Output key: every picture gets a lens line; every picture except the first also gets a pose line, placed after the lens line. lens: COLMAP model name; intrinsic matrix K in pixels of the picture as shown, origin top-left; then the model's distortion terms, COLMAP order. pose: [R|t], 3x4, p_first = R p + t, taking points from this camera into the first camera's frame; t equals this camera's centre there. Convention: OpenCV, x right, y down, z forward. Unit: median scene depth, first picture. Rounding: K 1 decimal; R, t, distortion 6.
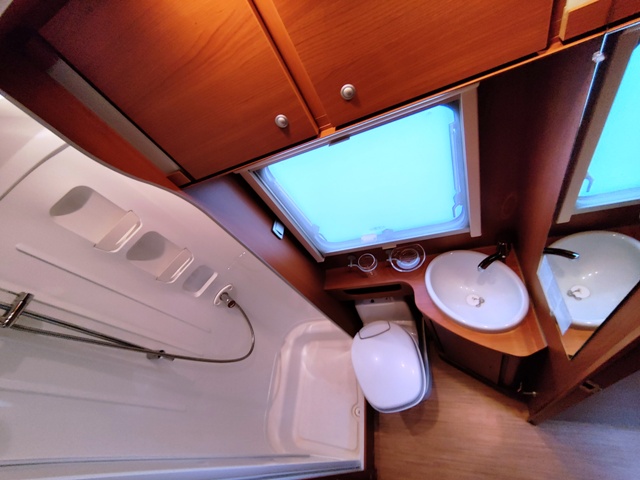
lens RADIAL K [[280.8, 0, 318.6], [0, 280.8, 243.7], [0, 0, 1]] dist [-0.004665, 0.001111]
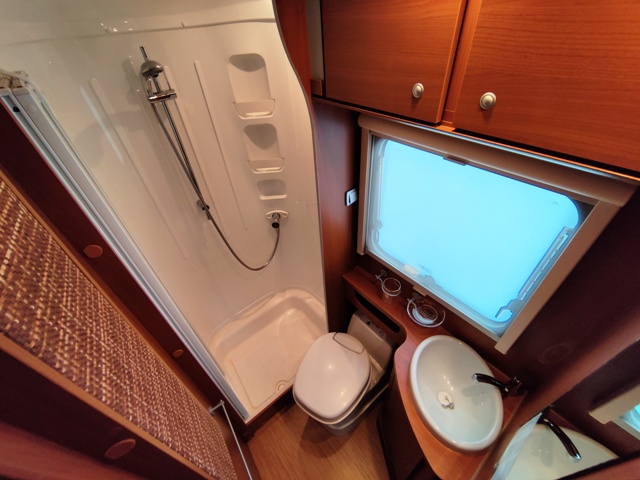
lens RADIAL K [[274.6, 0, 319.6], [0, 274.6, 242.7], [0, 0, 1]] dist [-0.003536, 0.000318]
pose [[0.671434, 0.709287, -0.214684, 0.105656], [-0.709685, 0.698837, 0.089291, 0.054573], [0.213362, 0.092405, 0.972593, -0.005081]]
